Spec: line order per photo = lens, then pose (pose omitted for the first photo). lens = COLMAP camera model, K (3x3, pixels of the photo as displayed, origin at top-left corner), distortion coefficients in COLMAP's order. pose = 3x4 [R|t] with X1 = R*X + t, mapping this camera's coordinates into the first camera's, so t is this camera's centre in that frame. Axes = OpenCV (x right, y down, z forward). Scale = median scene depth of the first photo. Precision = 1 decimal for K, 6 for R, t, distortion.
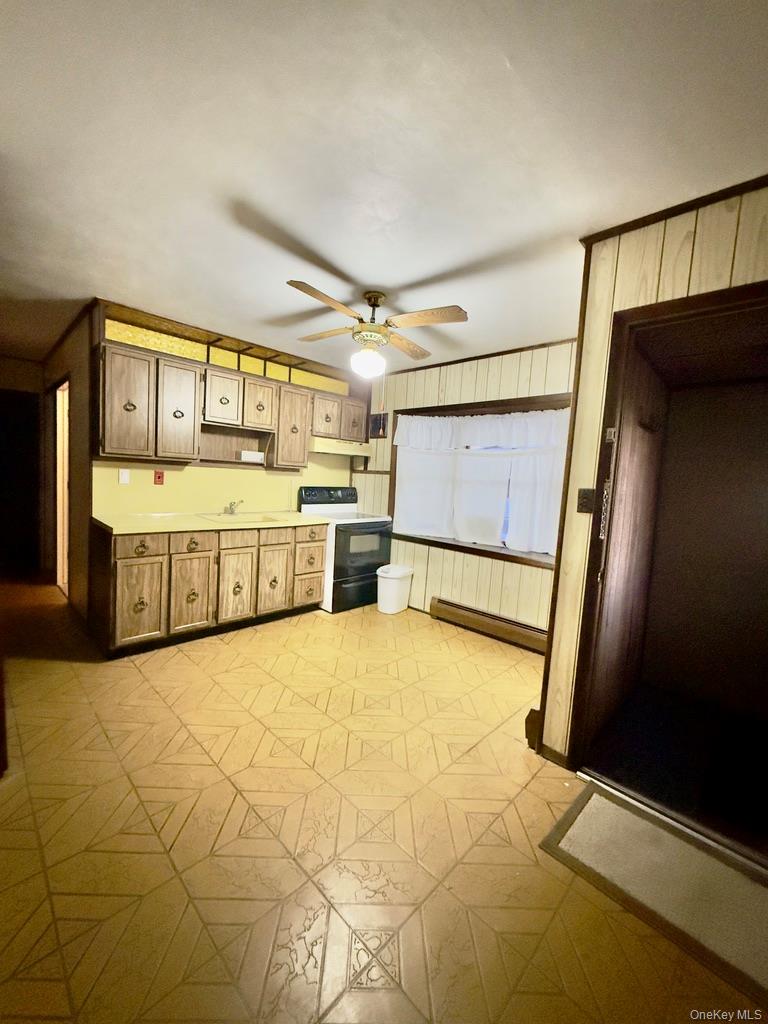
lens RADIAL K [[407.6, 0, 386.2], [0, 407.6, 509.4], [0, 0, 1]] dist [-0.000712, -0.000396]
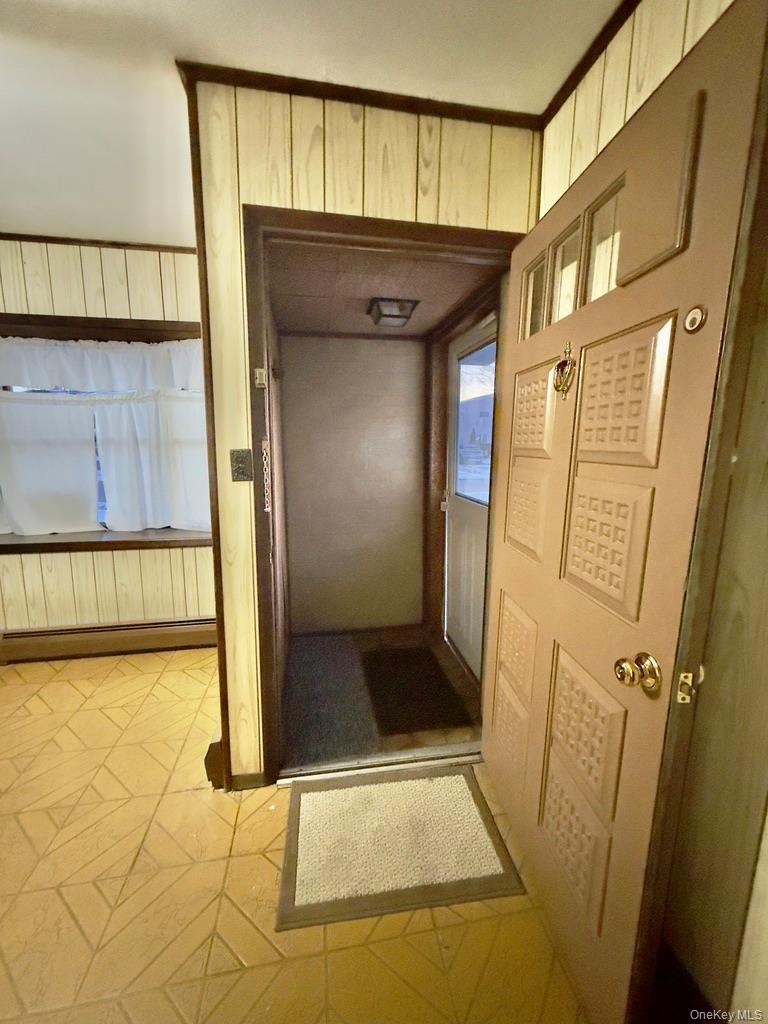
lens RADIAL K [[407.6, 0, 389.4], [0, 407.6, 508.1], [0, 0, 1]] dist [-0.000712, -0.000396]
pose [[0.585515, -0.183192, 0.789692, 0.033999], [0.090262, 0.982807, 0.161066, -0.038398], [-0.805621, -0.023027, 0.591984, 0.310137]]
